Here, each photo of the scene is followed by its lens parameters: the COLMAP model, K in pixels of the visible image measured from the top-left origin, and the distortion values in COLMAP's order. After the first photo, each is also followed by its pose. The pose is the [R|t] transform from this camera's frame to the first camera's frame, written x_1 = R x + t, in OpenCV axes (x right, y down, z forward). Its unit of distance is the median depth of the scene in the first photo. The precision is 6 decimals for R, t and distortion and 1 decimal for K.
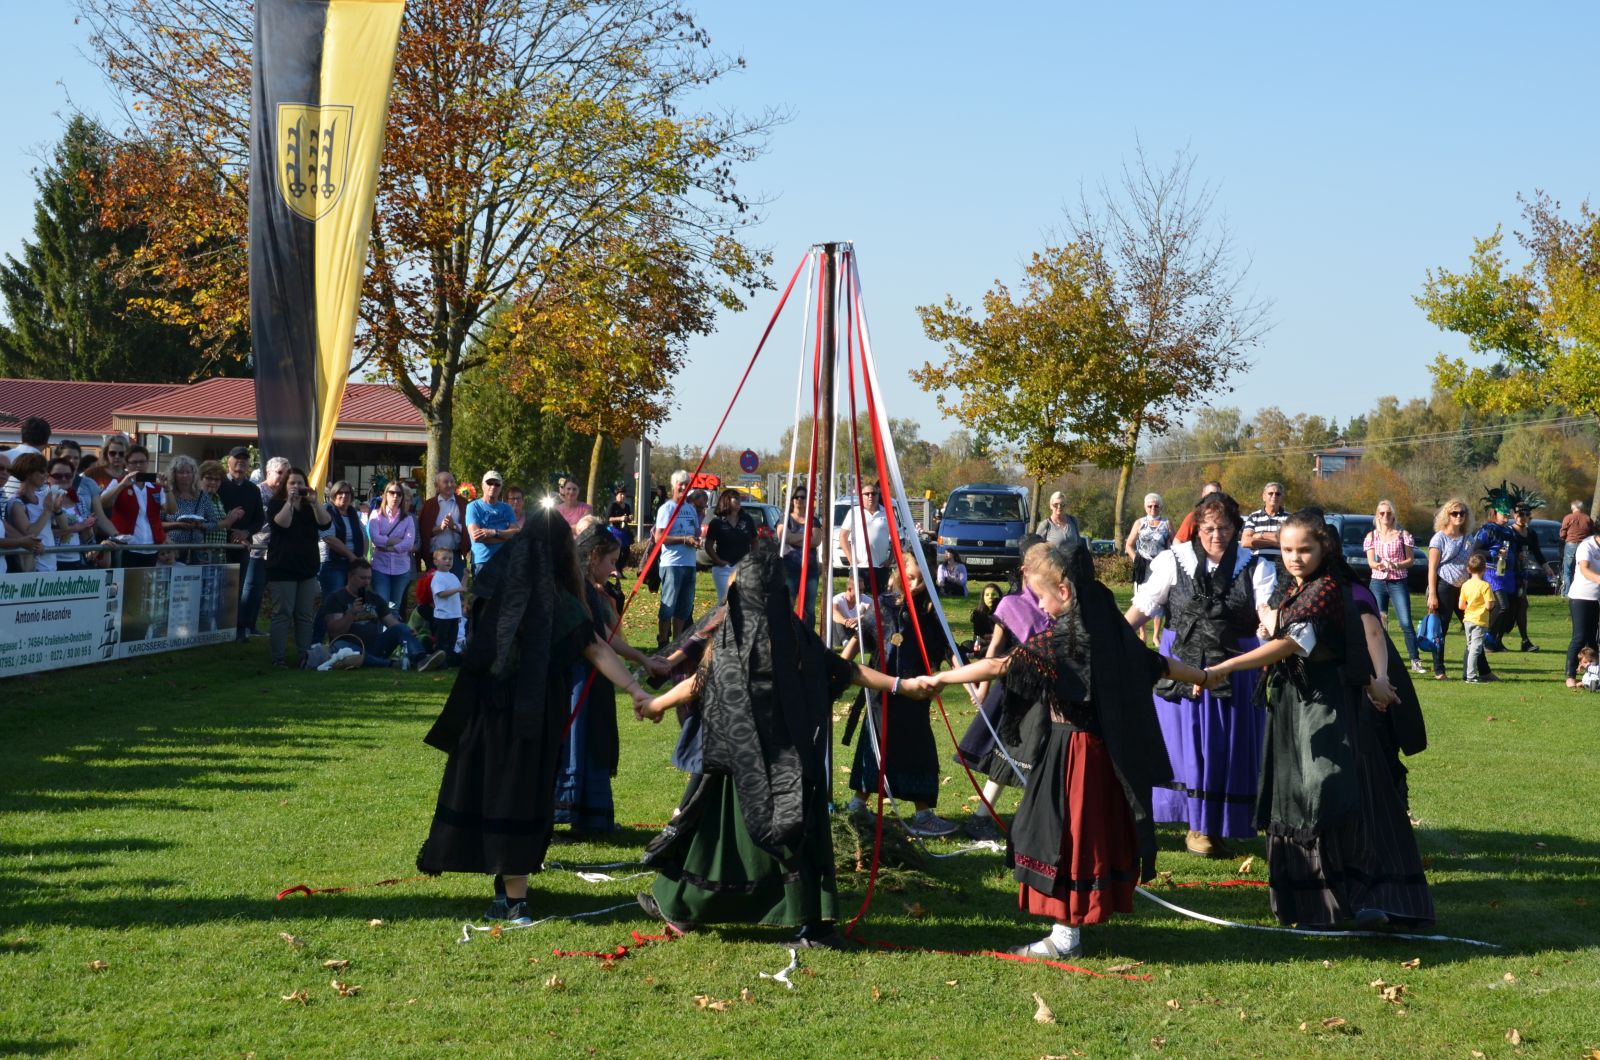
lens RADIAL K [[1285.5, 0, 811.0], [0, 1285.5, 565.5], [0, 0, 1]] dist [-0.120824, 0.054198]
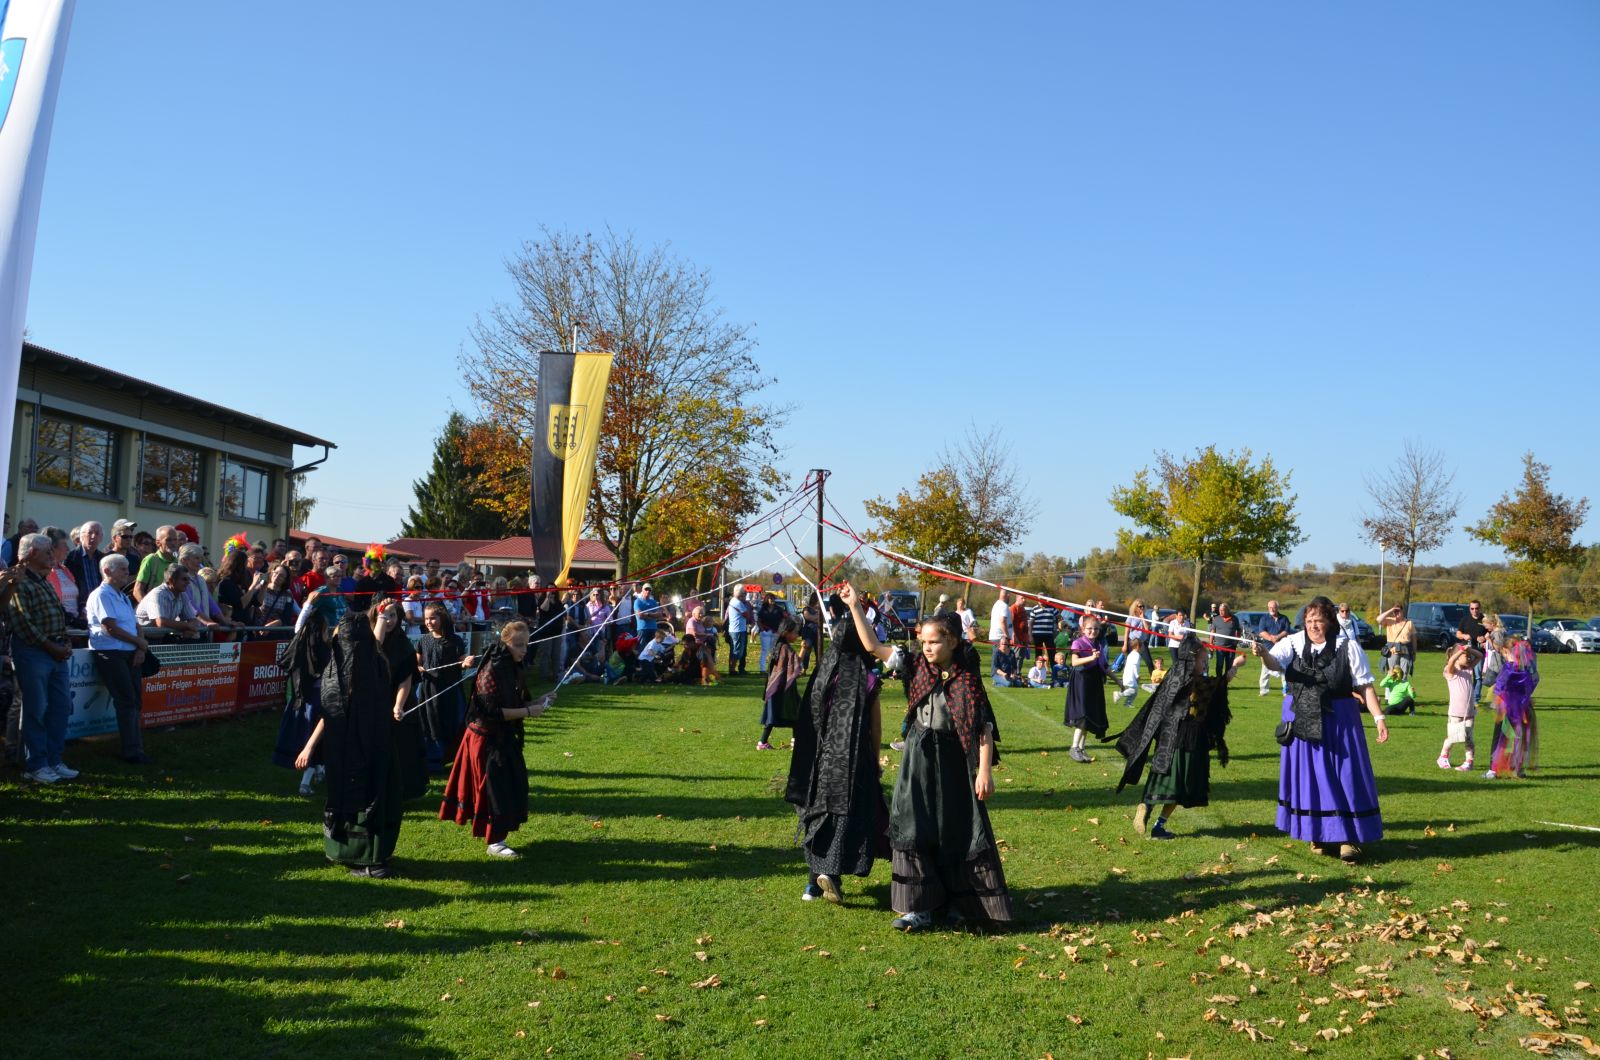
lens RADIAL K [[1285.5, 0, 811.0], [0, 1285.5, 565.5], [0, 0, 1]] dist [-0.120824, 0.054198]
pose [[0.999919, 0.002268, 0.012514, -0.023473], [-0.001609, 0.998622, -0.052453, 0.002128], [-0.012616, 0.052428, 0.998545, -1.018695]]
